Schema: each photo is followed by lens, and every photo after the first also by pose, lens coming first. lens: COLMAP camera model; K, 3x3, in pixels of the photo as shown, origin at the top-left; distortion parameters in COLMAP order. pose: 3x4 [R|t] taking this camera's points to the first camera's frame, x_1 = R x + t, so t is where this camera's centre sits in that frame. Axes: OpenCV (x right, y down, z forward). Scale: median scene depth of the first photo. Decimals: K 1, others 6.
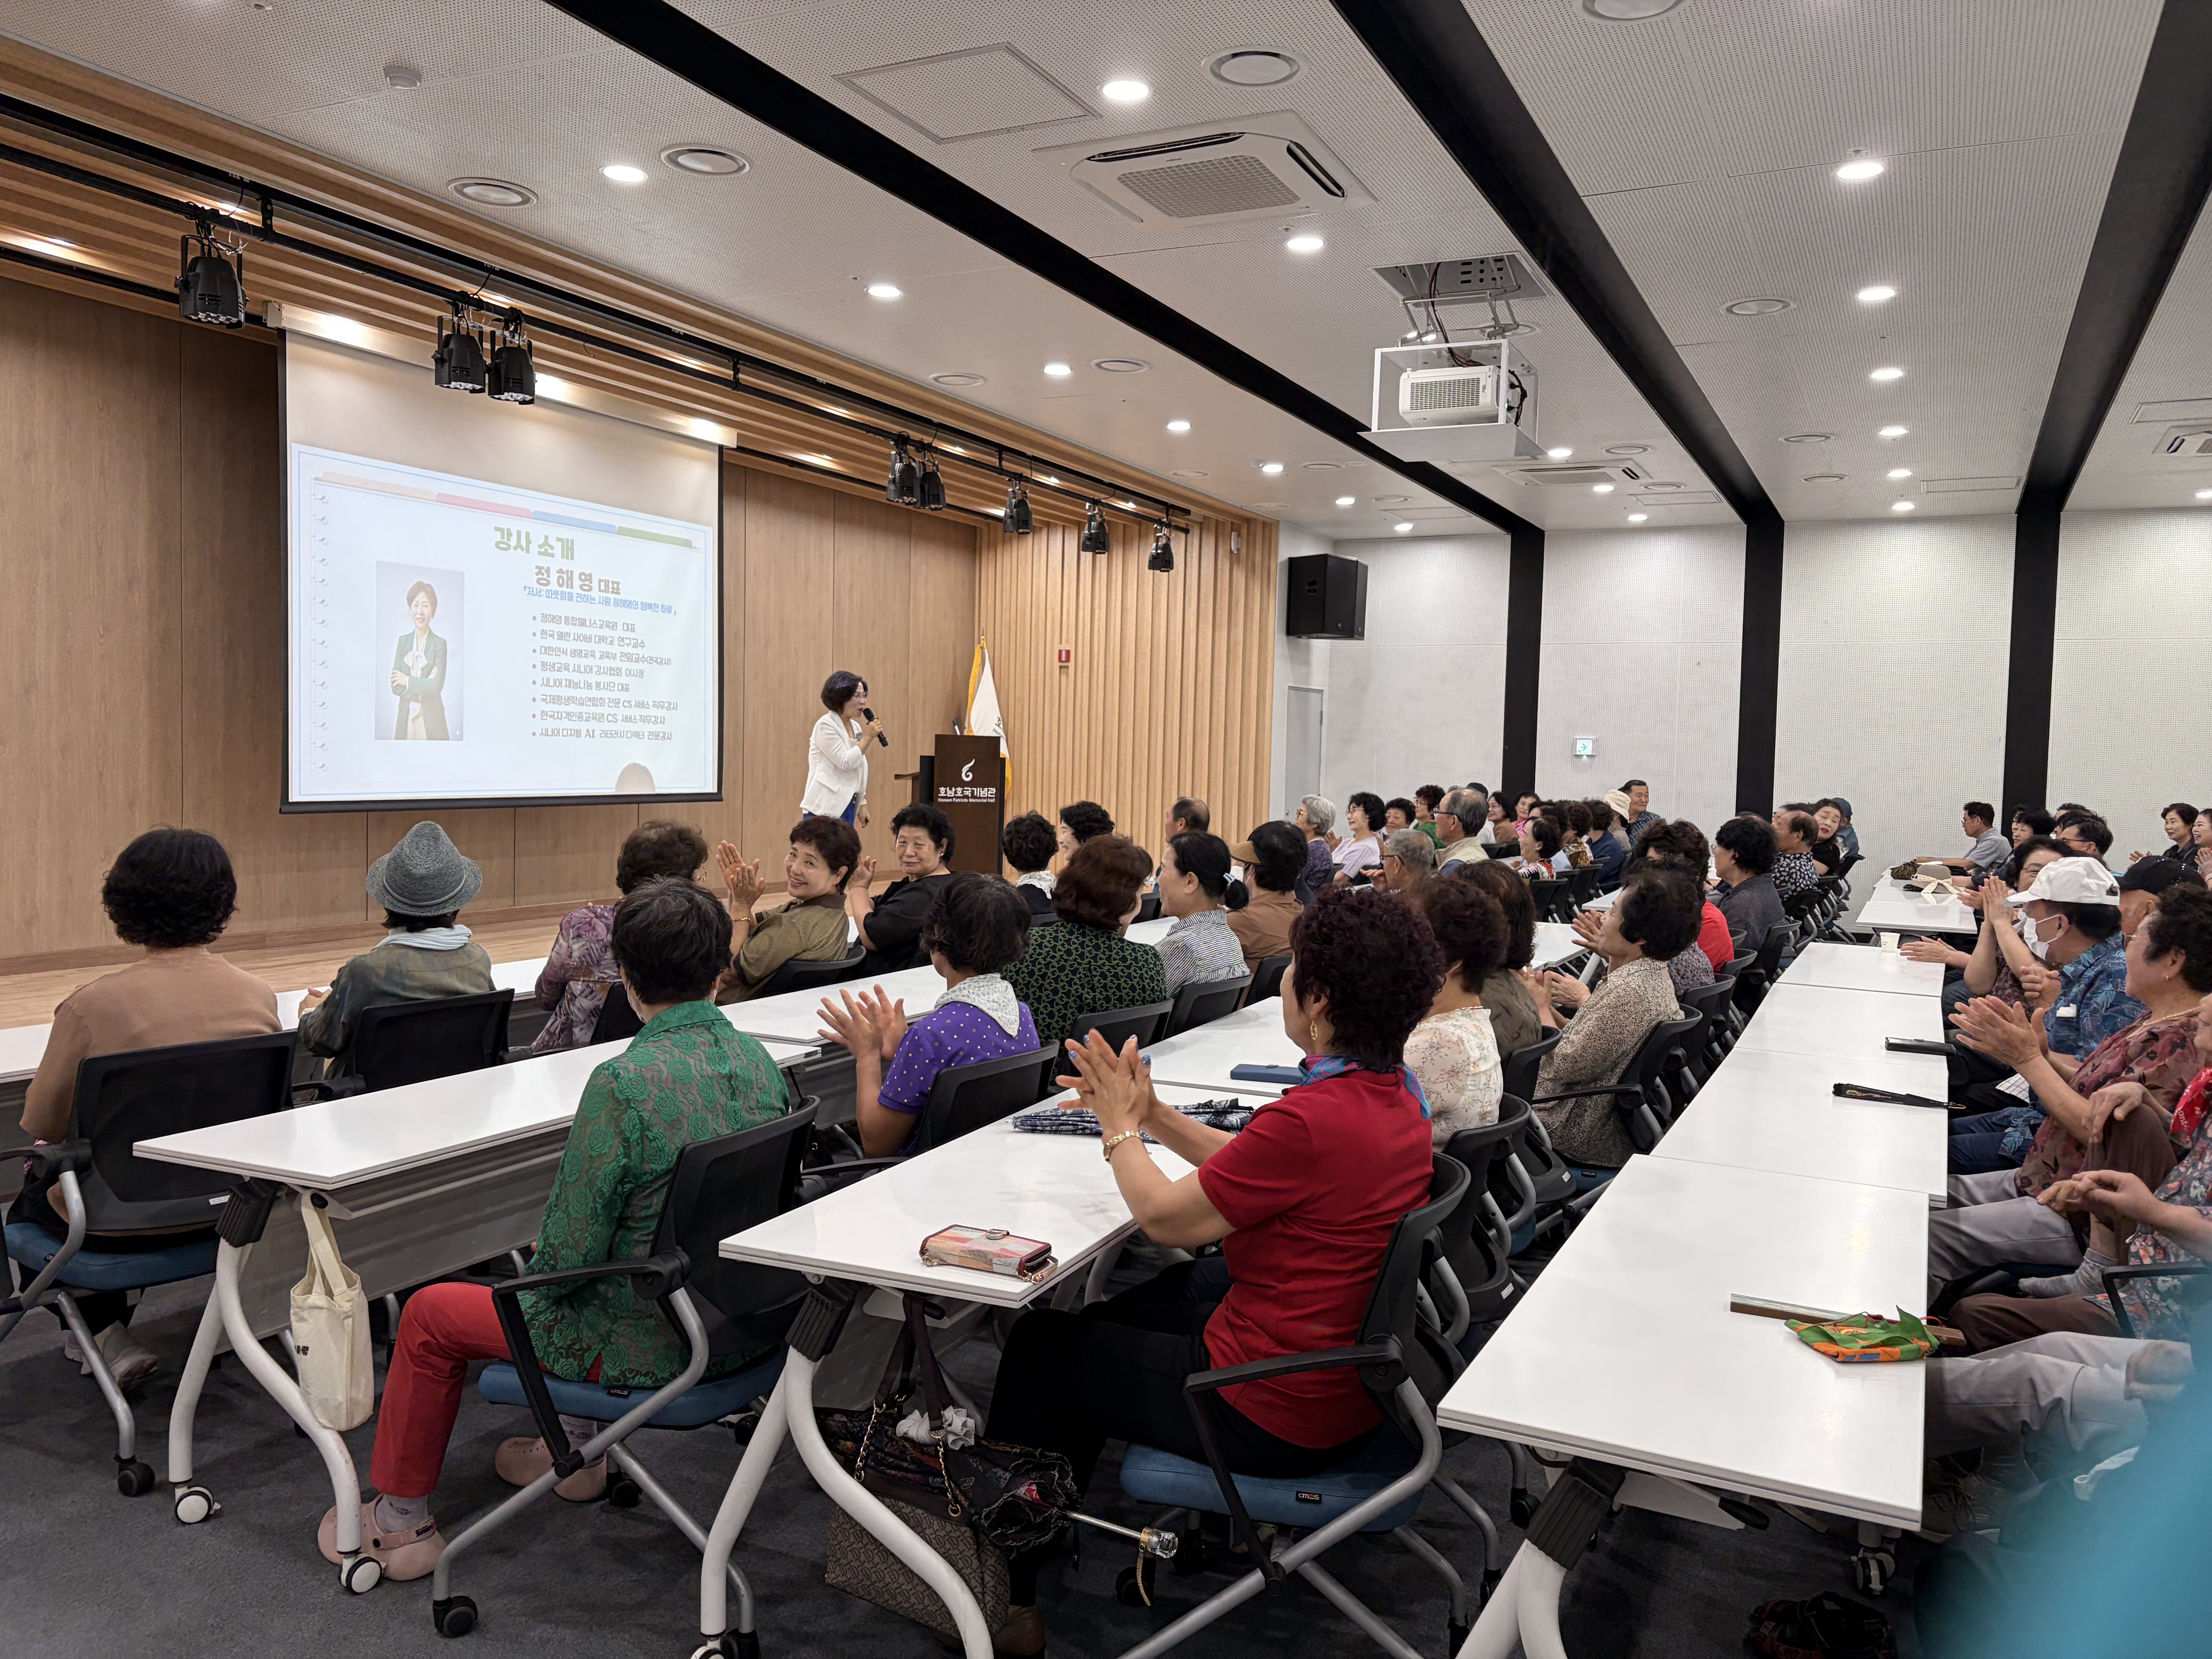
lens RADIAL K [[1671.7, 0, 1106.0], [0, 1671.7, 829.5], [0, 0, 1]] dist [0.082553, -0.117469]
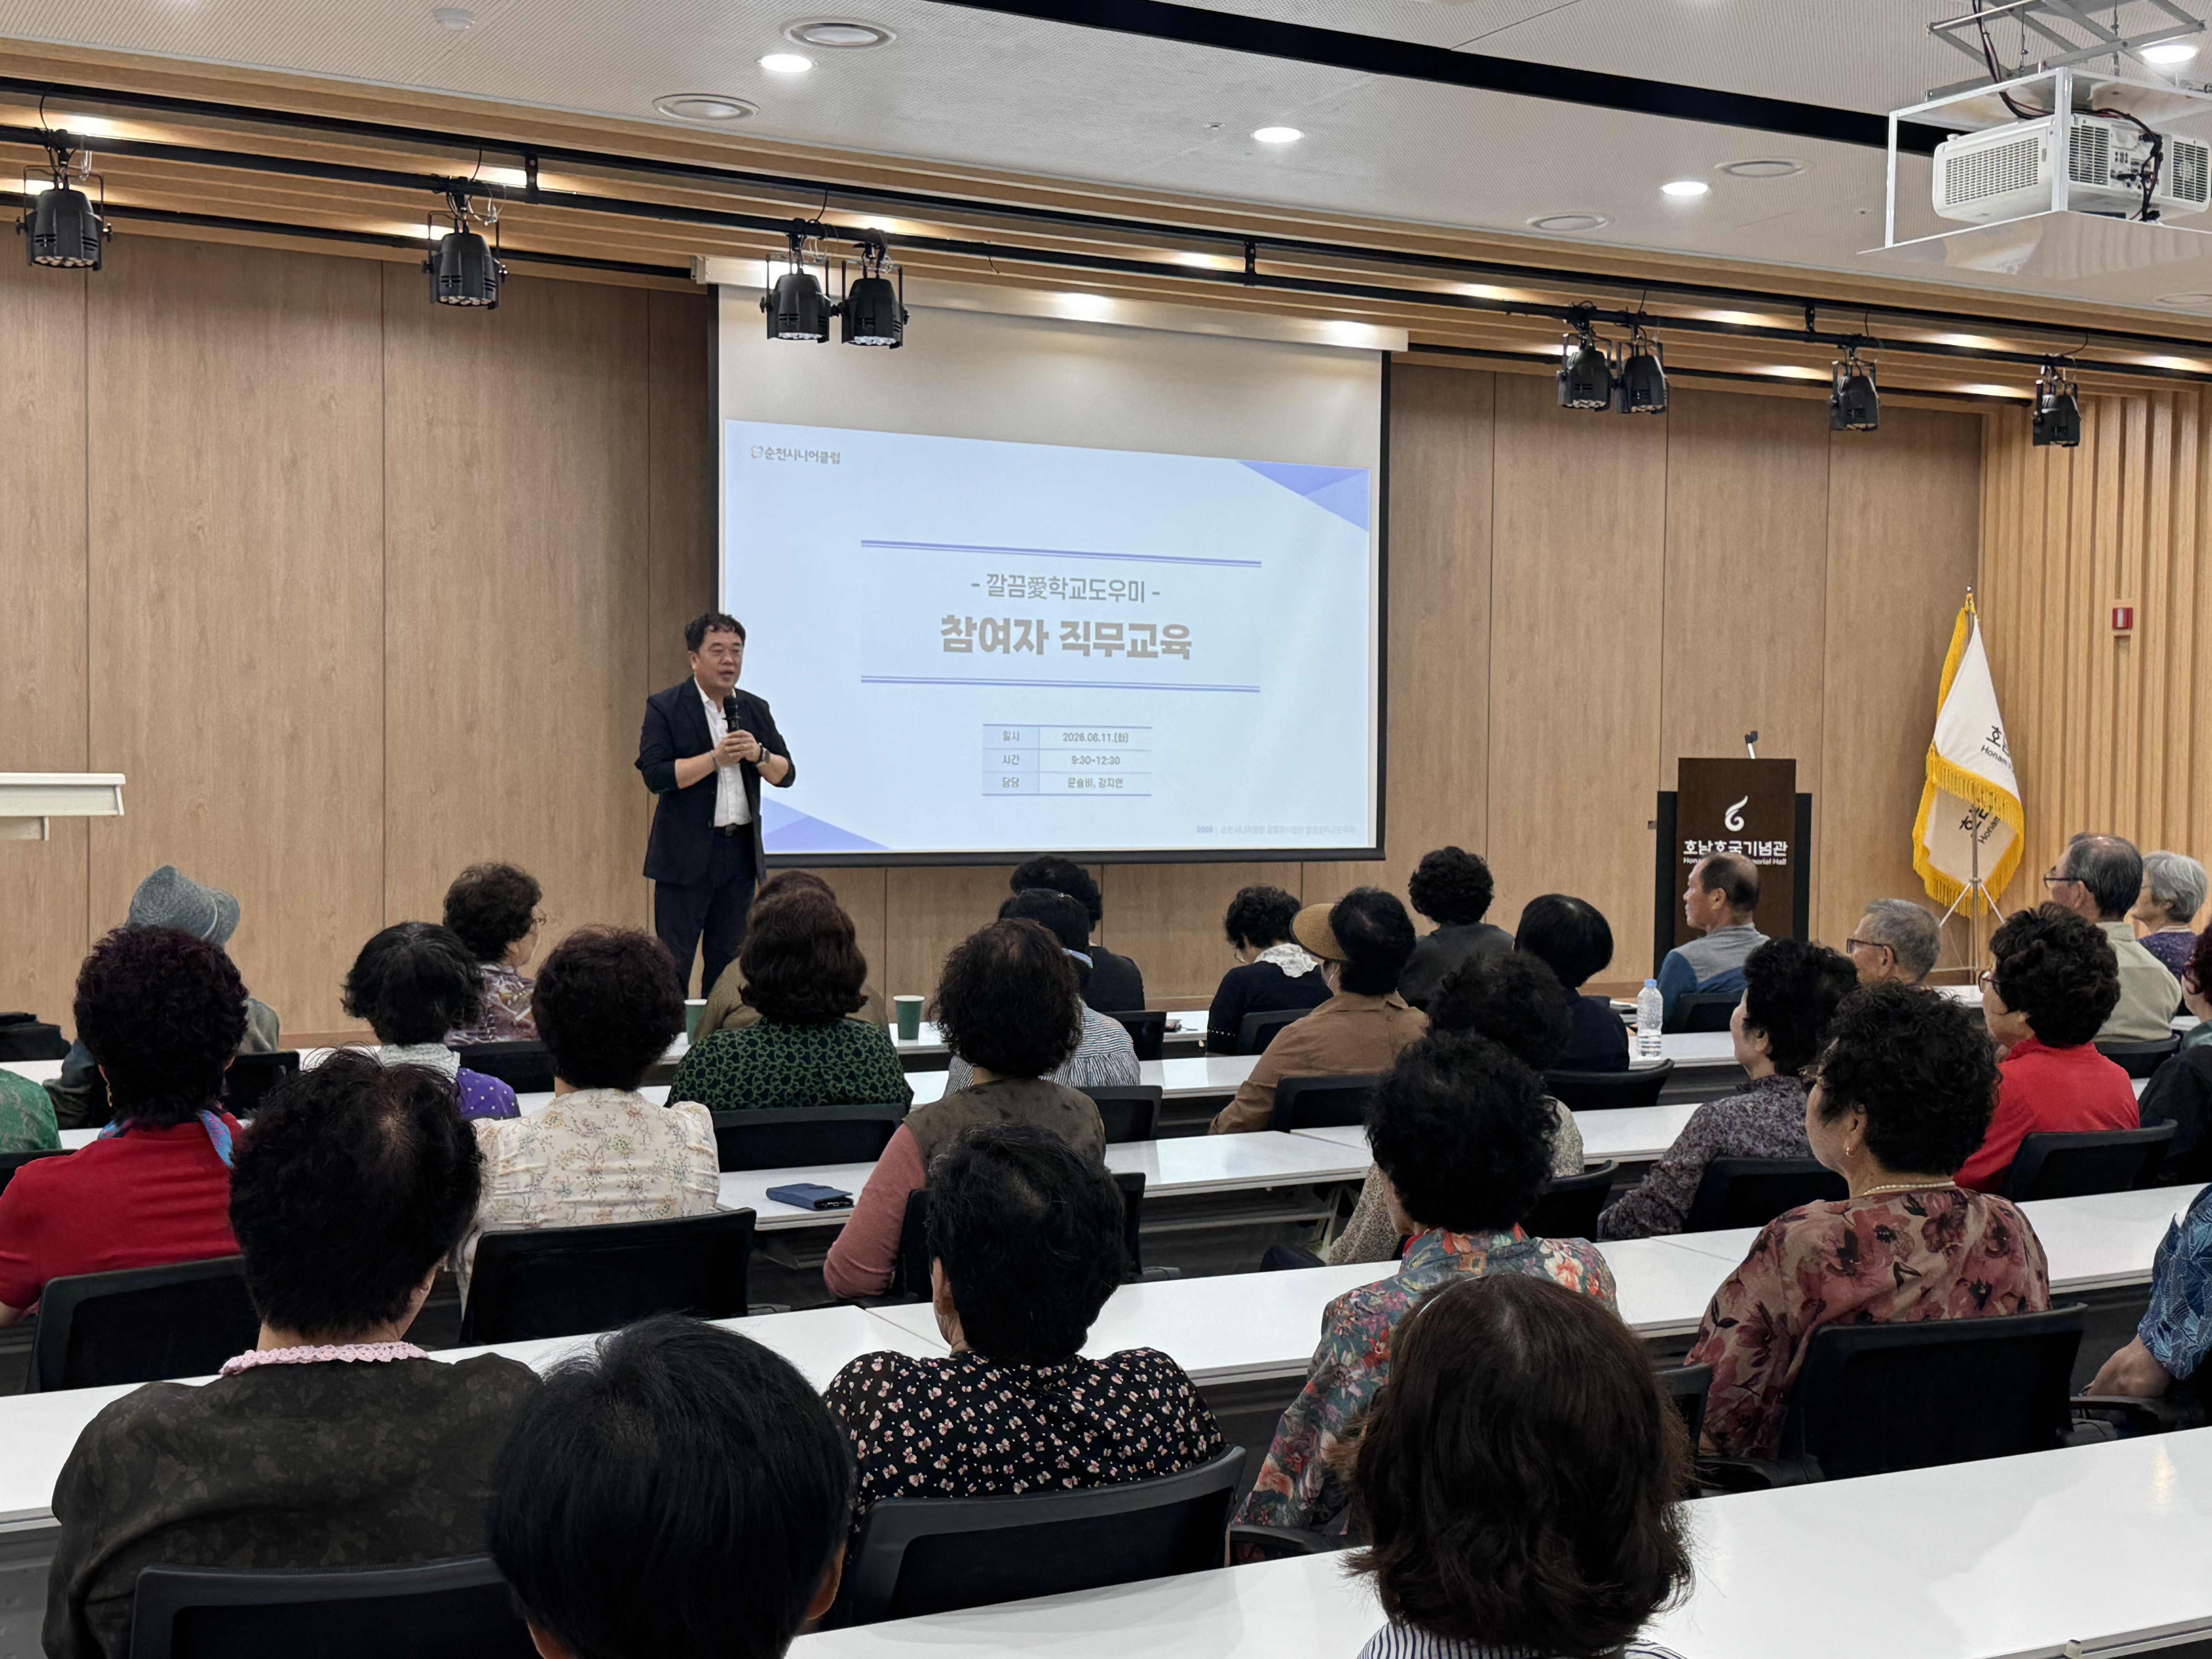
lens RADIAL K [[2667.9, 0, 1106.0], [0, 2667.9, 829.5], [0, 0, 1]] dist [0.111975, -0.010091]
pose [[0.819739, -0.000539, -0.572737, 0.322211], [-0.018025, 0.999480, -0.026738, 0.002195], [0.572453, 0.032242, 0.819303, 0.031754]]
